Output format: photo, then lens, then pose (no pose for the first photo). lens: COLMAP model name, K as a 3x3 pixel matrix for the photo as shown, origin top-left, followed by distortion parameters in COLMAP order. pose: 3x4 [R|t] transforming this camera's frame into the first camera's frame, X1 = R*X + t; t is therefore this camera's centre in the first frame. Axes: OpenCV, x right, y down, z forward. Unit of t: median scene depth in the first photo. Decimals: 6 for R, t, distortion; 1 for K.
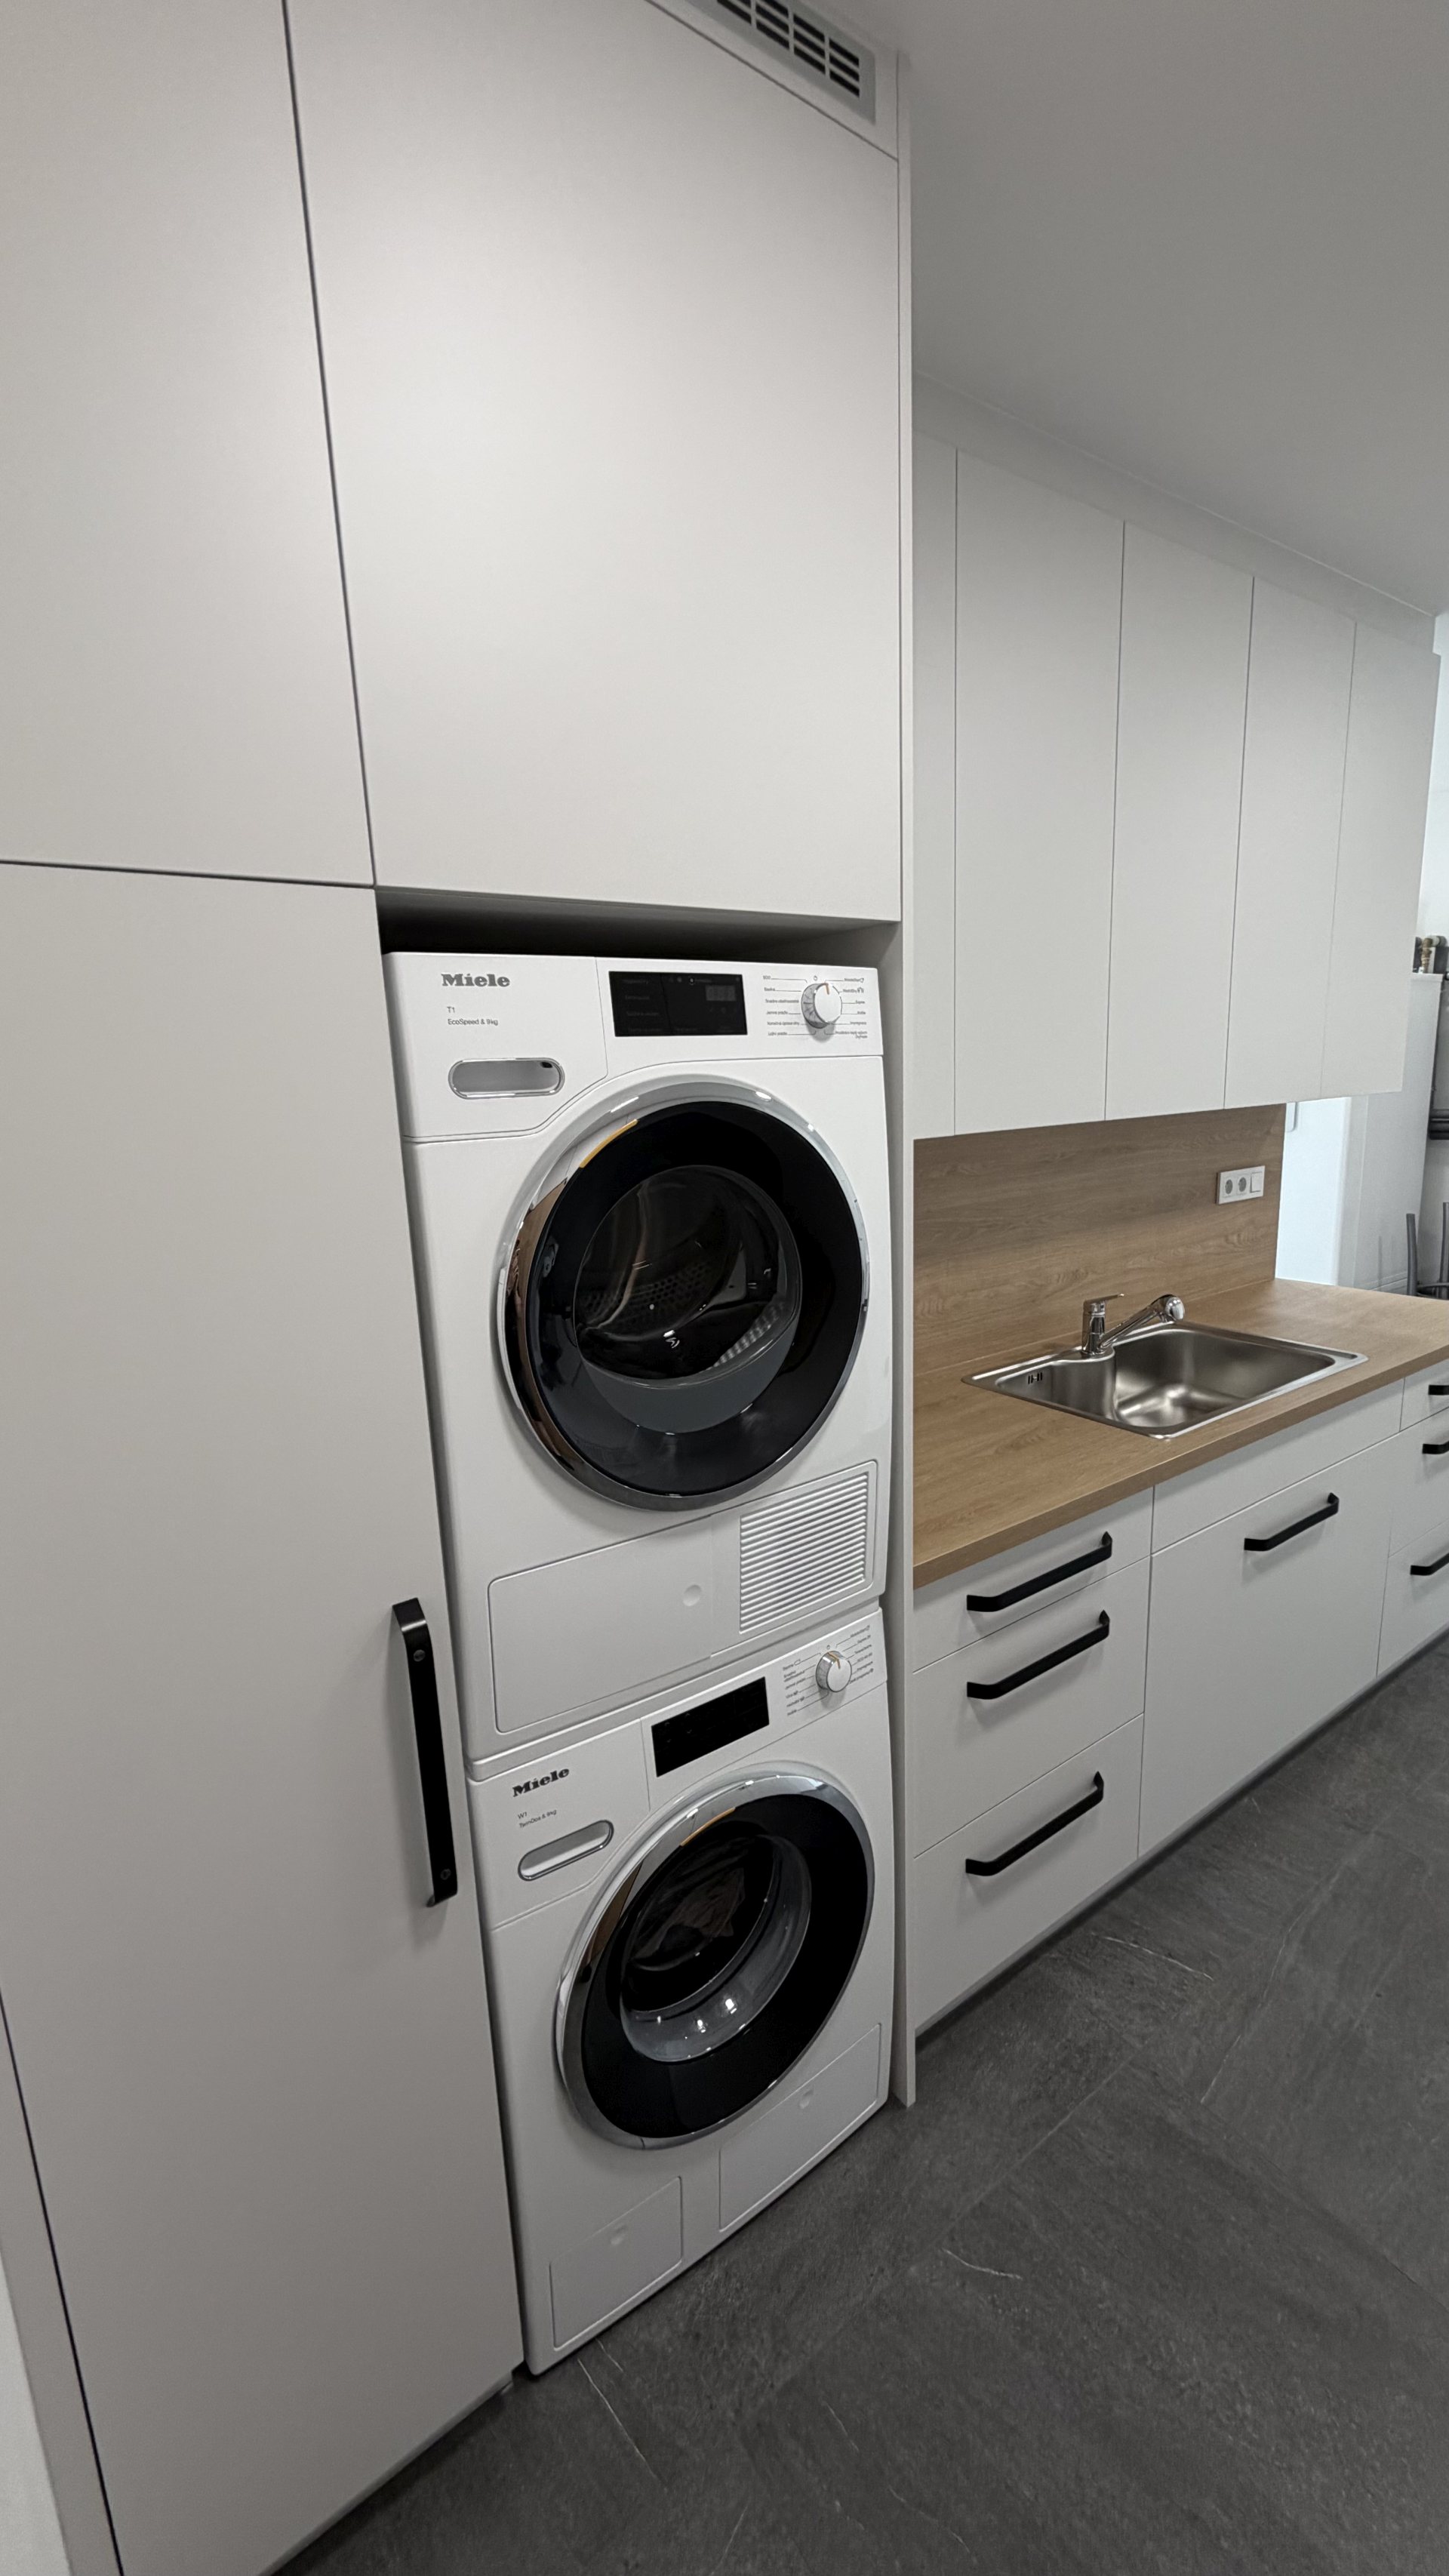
lens RADIAL K [[1033.5, 0, 729.0], [0, 1033.5, 1282.4], [0, 0, 1]] dist [-0.001067, 0.000051]
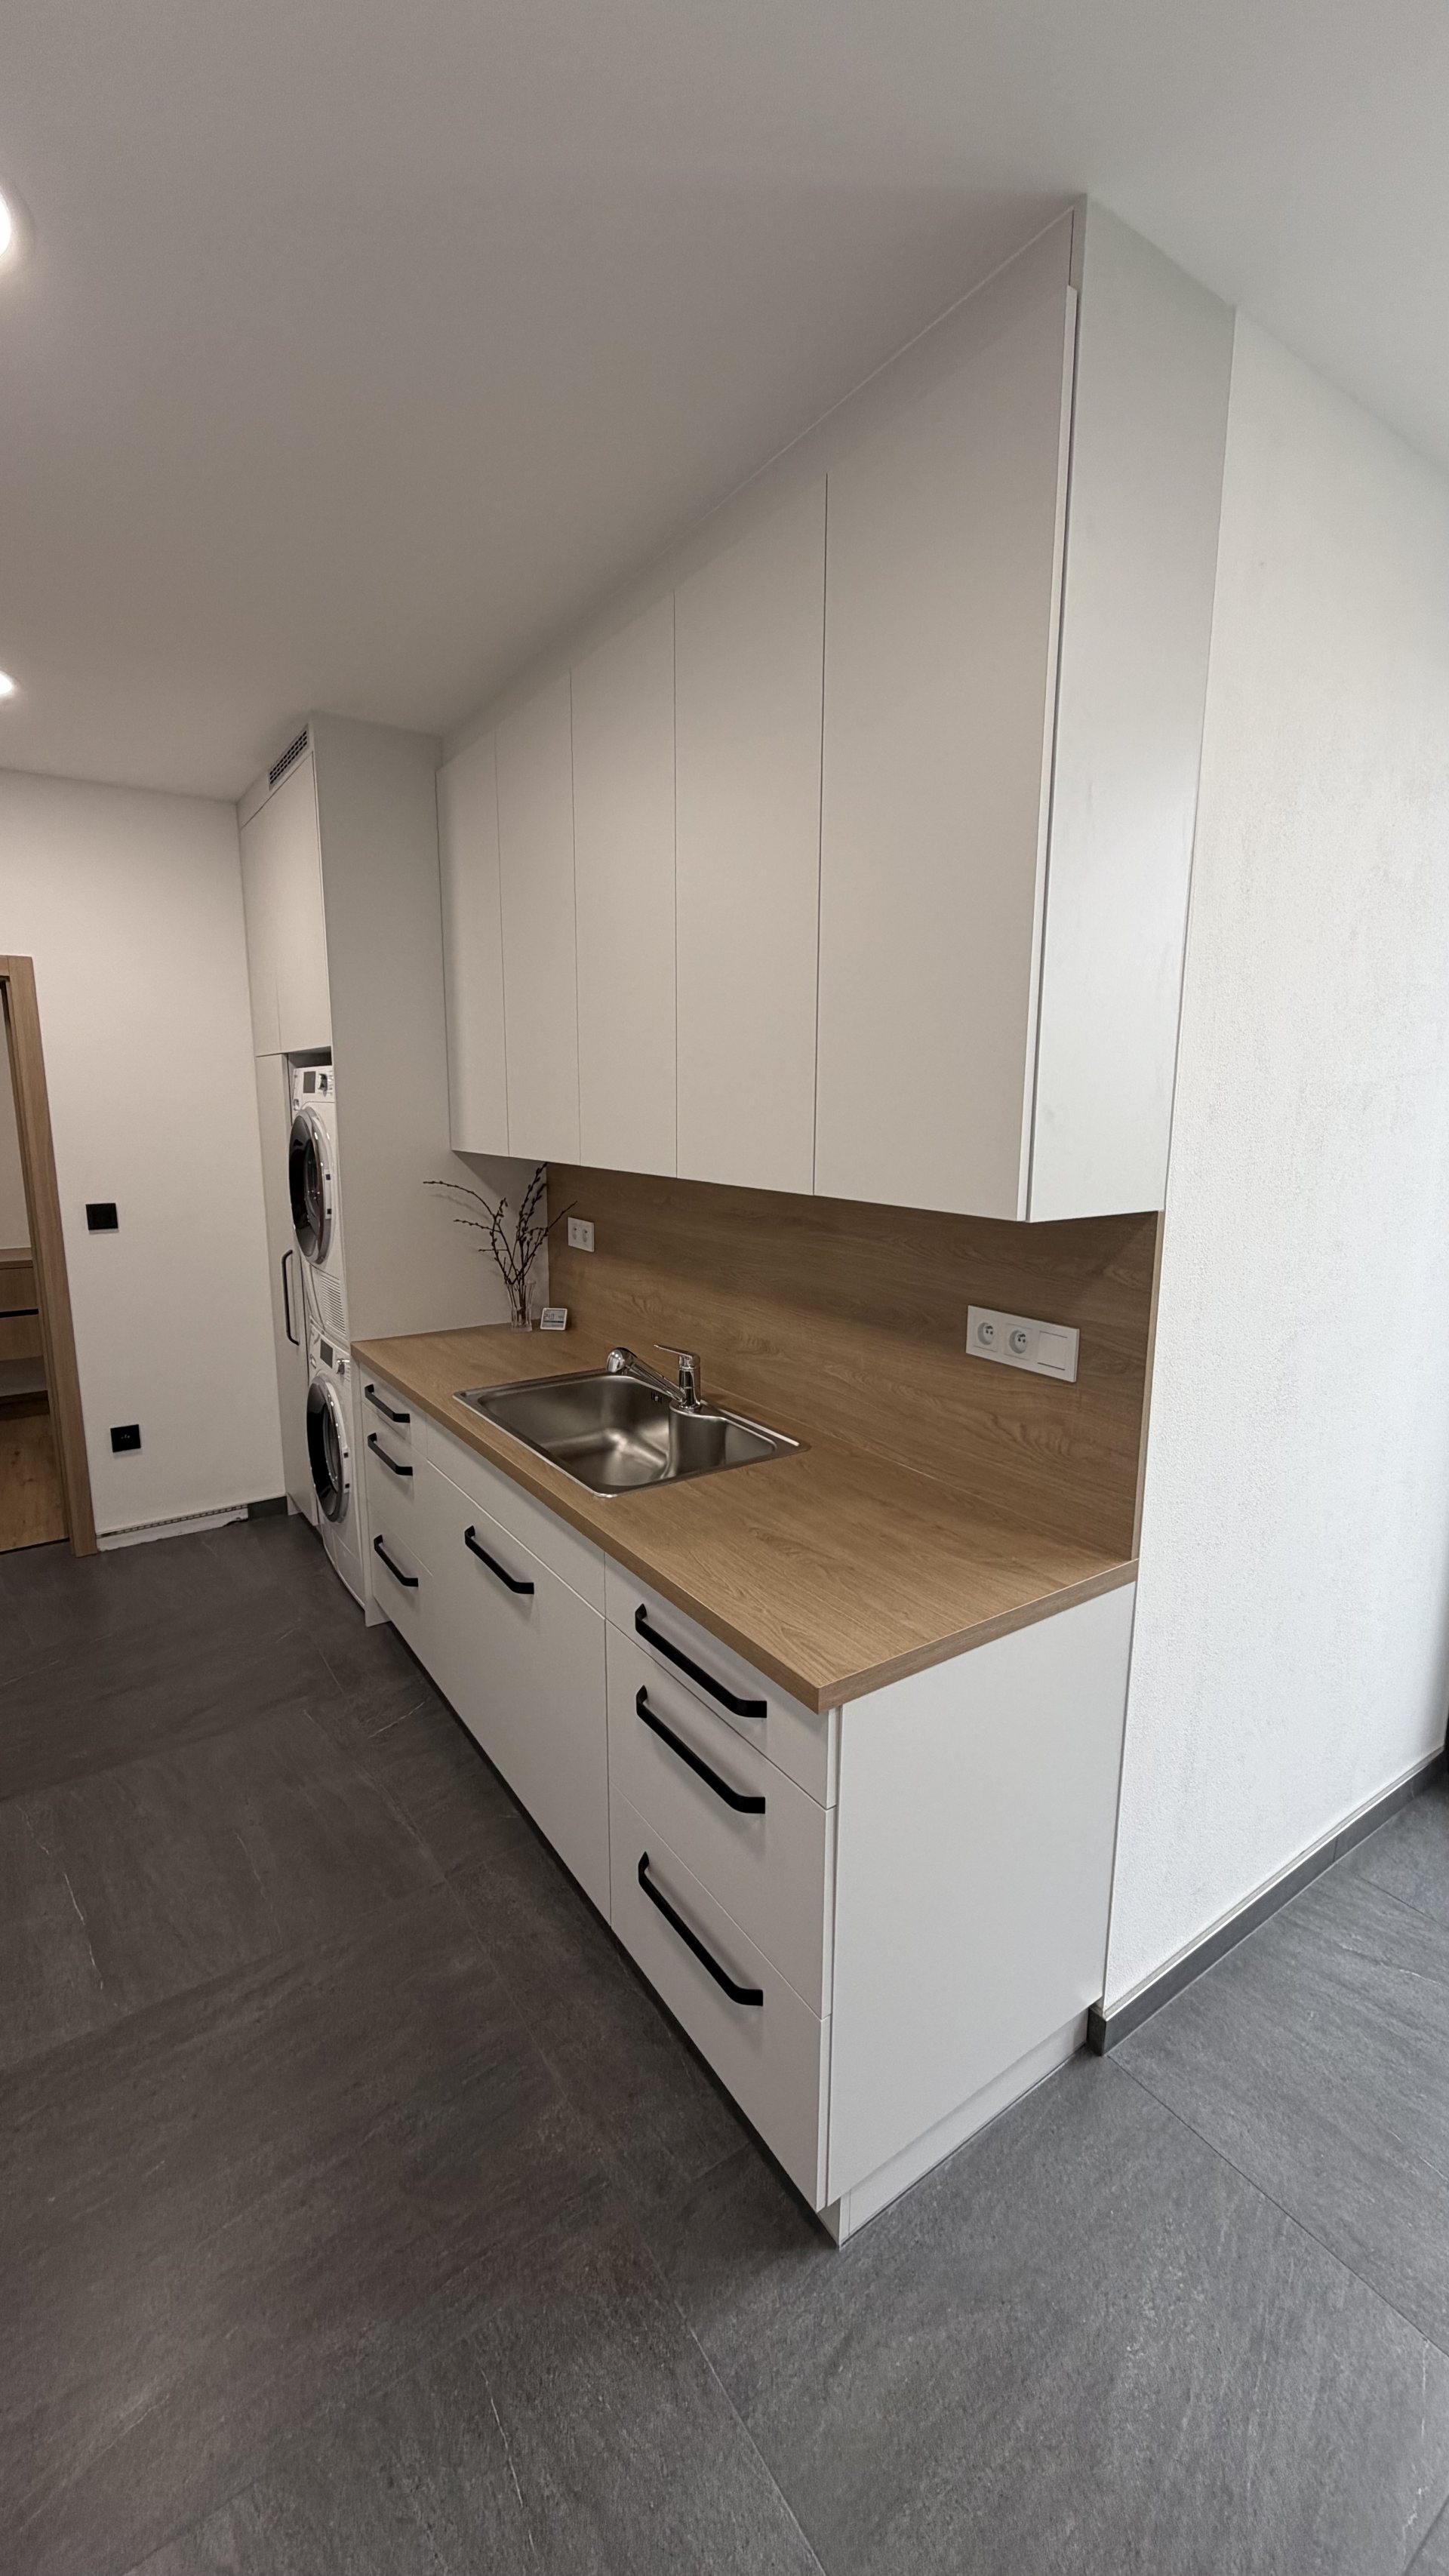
lens RADIAL K [[1021.4, 0, 725.1], [0, 1021.4, 1275.9], [0, 0, 1]] dist [-0.002681, 0.000509]
pose [[-0.011587, 0.208965, -0.977854, 1.205374], [-0.205708, 0.956505, 0.206841, -0.246630], [0.978545, 0.203549, 0.031903, 0.909986]]
